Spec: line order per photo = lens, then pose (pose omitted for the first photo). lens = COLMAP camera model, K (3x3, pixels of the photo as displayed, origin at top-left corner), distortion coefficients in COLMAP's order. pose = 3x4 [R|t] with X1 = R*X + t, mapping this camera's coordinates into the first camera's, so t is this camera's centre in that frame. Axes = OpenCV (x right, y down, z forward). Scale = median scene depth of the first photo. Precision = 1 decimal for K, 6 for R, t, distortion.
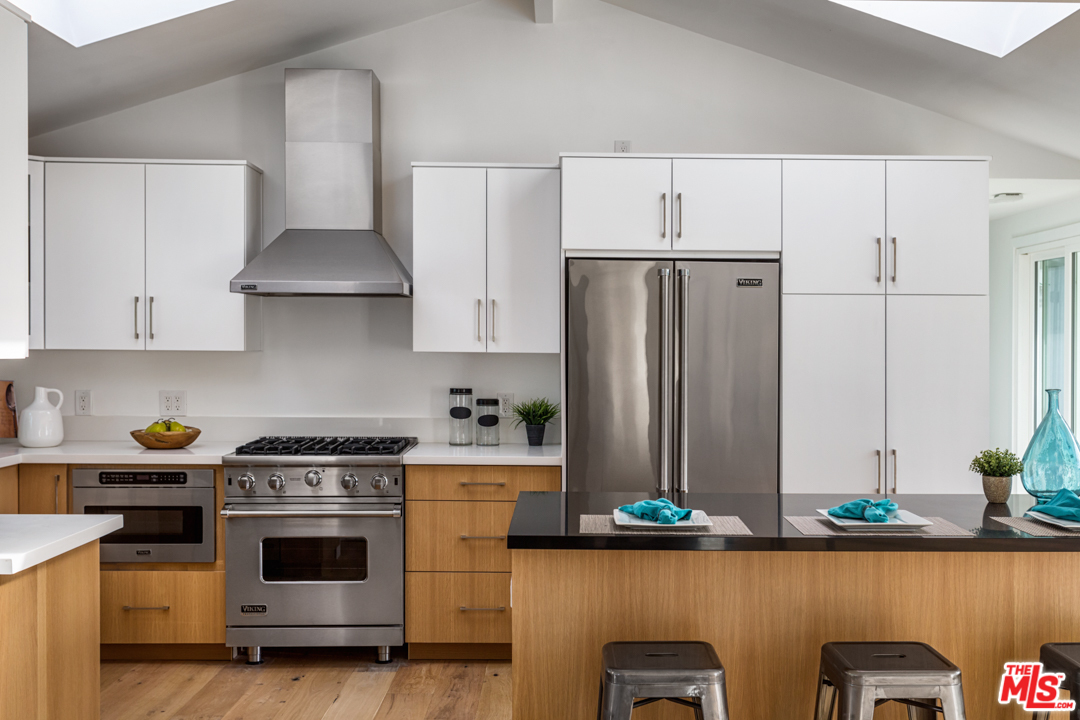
lens RADIAL K [[1181.0, 0, 537.0], [0, 1181.0, 346.4], [0, 0, 1]] dist [0.009193, 0.008679]
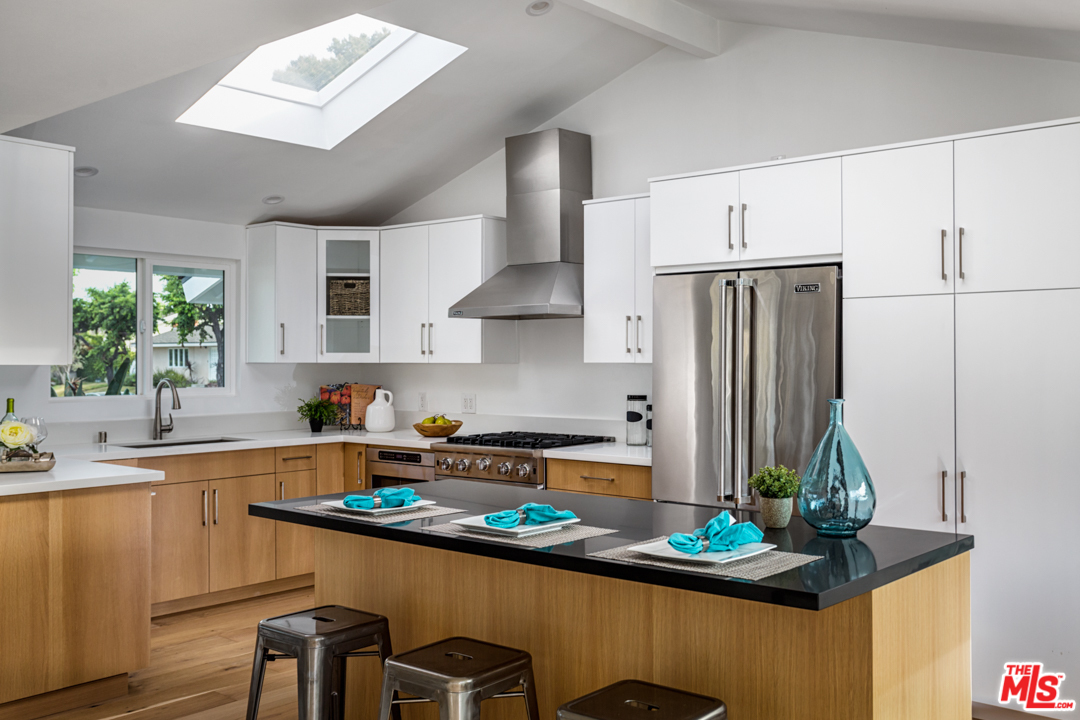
lens RADIAL K [[990.2, 0, 540.0], [0, 990.2, 360.0], [0, 0, 1]] dist [-0.002391, 0.001953]
pose [[0.760526, -0.007598, -0.649263, 0.535012], [0.002940, 0.999962, -0.008257, 0.010304], [0.649301, 0.004371, 0.760519, 0.241059]]
